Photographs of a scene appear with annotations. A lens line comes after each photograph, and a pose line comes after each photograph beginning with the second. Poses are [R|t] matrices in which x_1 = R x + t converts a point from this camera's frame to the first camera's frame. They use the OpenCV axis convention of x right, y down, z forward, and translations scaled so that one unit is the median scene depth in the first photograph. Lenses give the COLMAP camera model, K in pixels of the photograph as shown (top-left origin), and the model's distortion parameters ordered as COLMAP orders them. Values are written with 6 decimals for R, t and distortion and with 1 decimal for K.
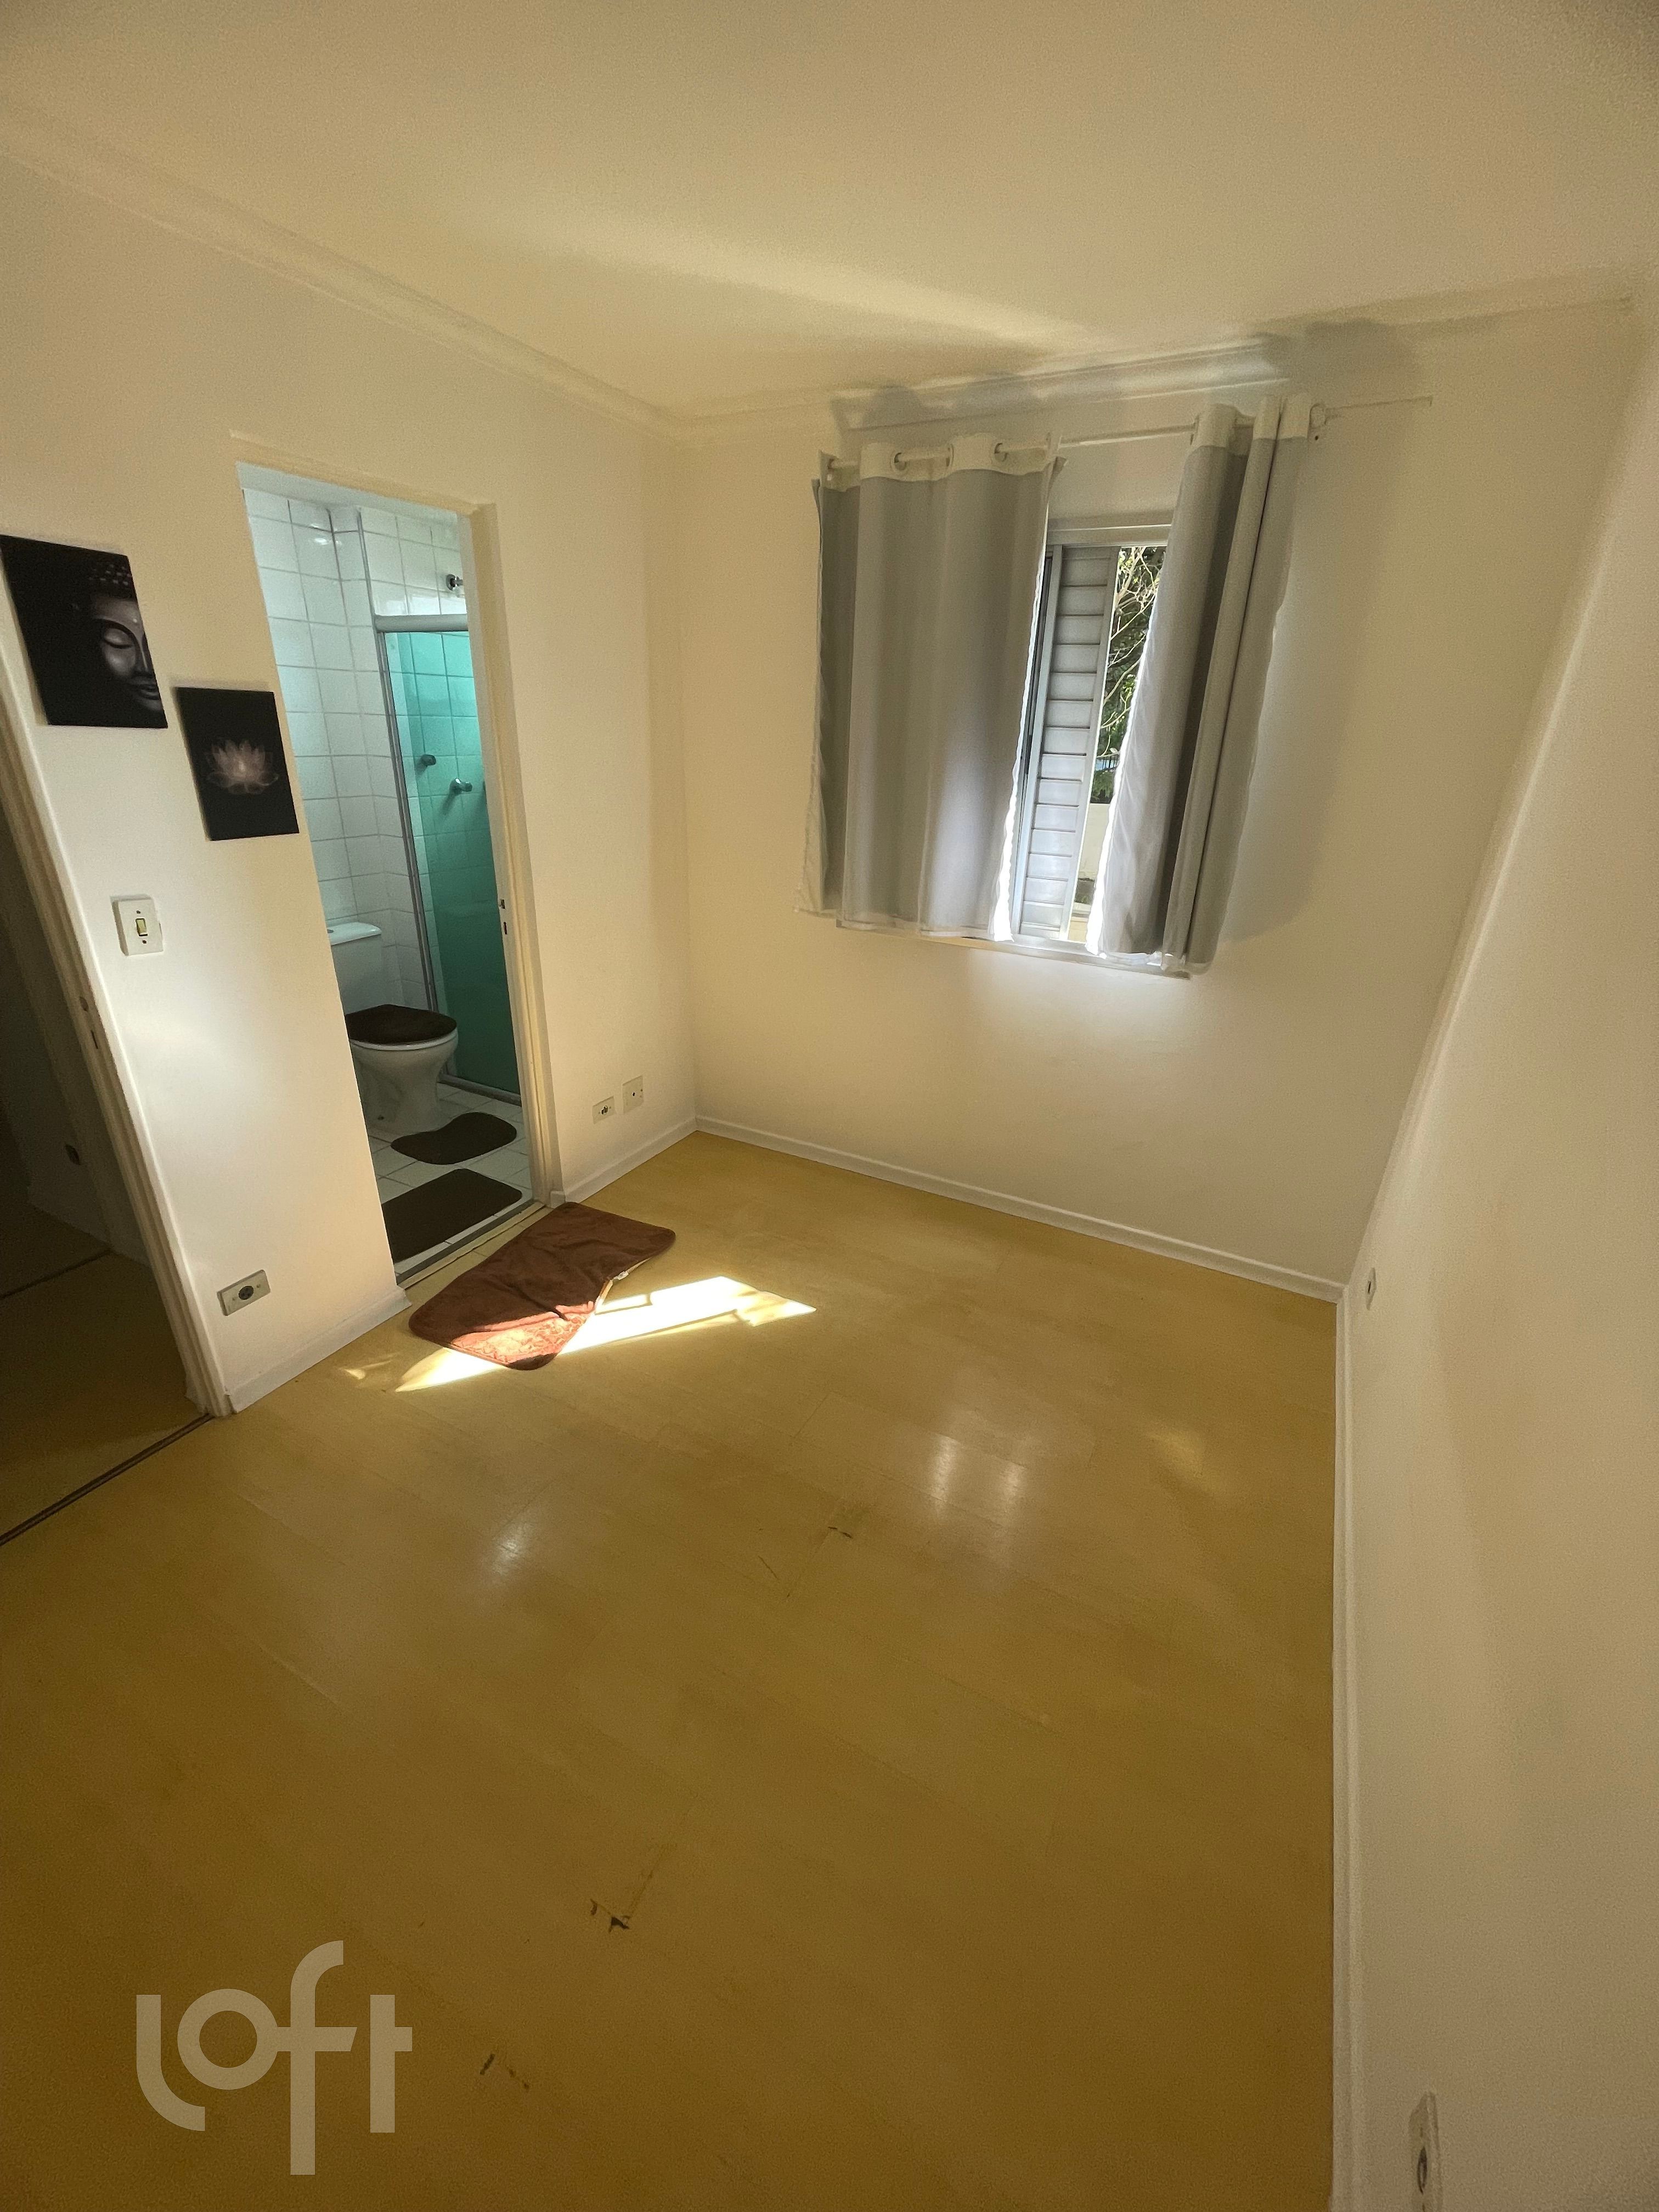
lens RADIAL K [[889.1, 0, 841.0], [0, 889.1, 1107.3], [0, 0, 1]] dist [-0.002408, -0.000508]
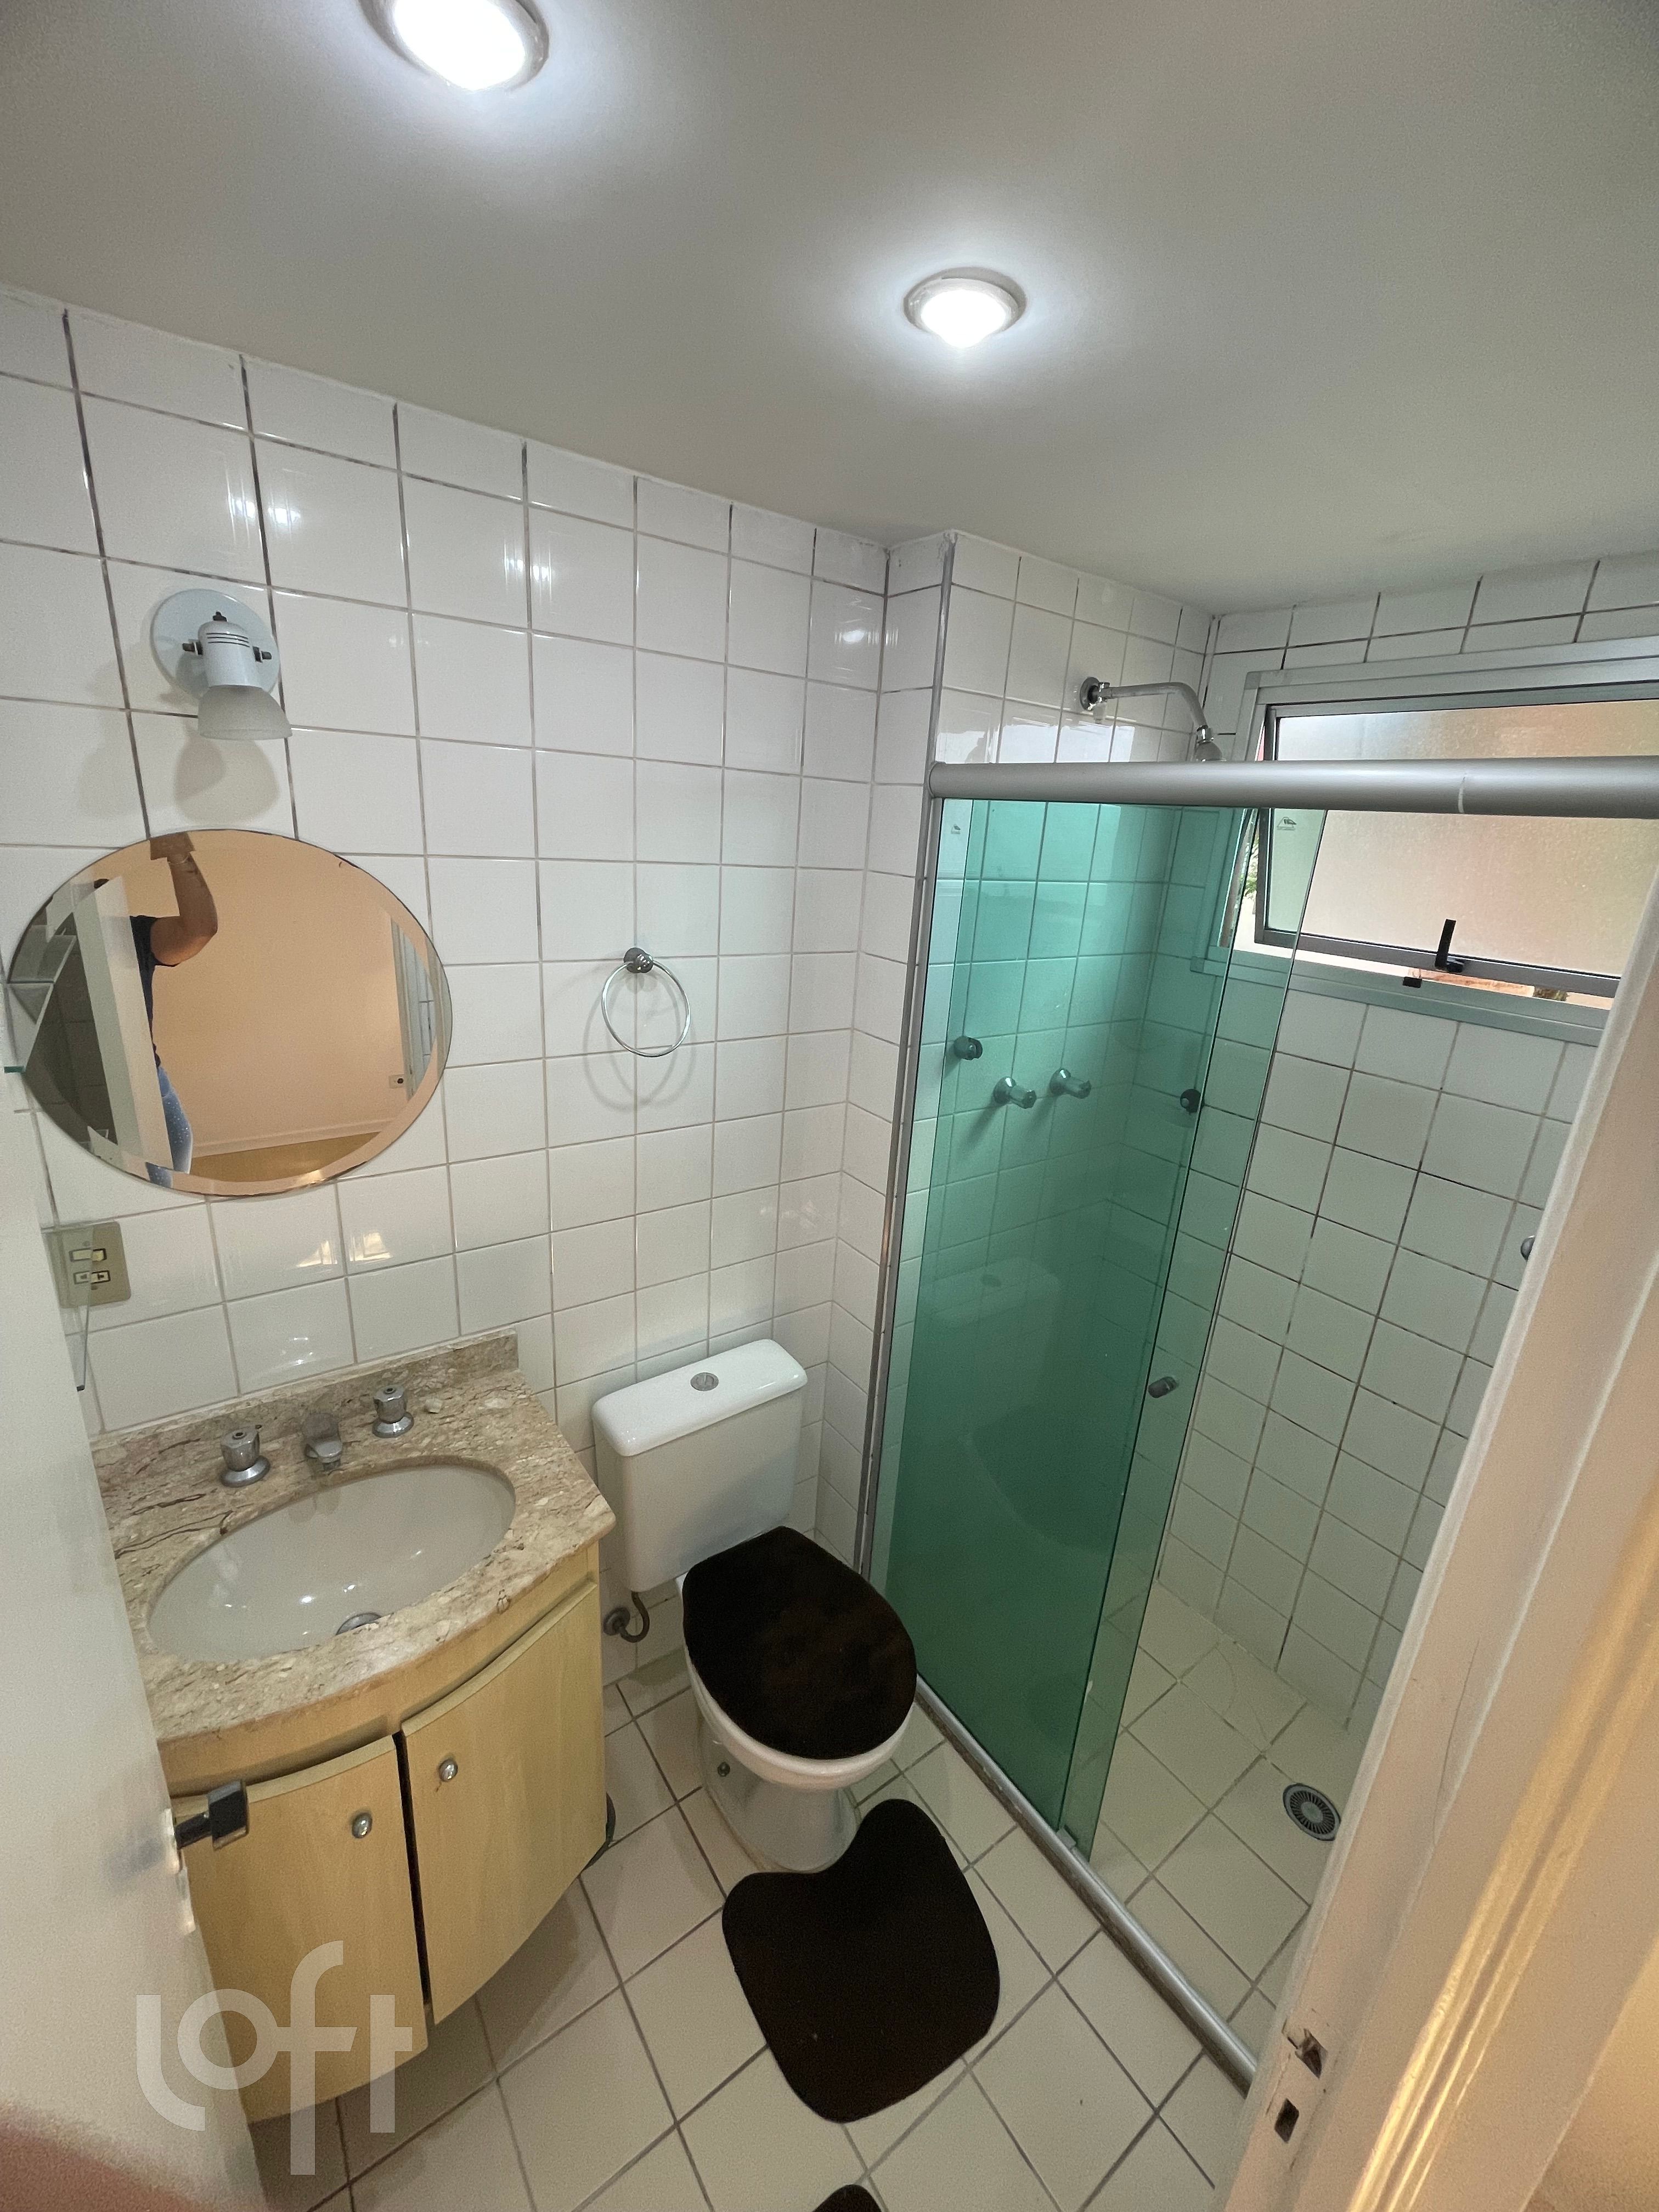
lens RADIAL K [[889.1, 0, 827.5], [0, 889.1, 1112.5], [0, 0, 1]] dist [-0.002408, -0.000508]
pose [[0.879805, 0.159270, -0.447857, -0.320358], [-0.214214, 0.973945, -0.074459, -0.314269], [0.424329, 0.161446, 0.891000, 0.564831]]
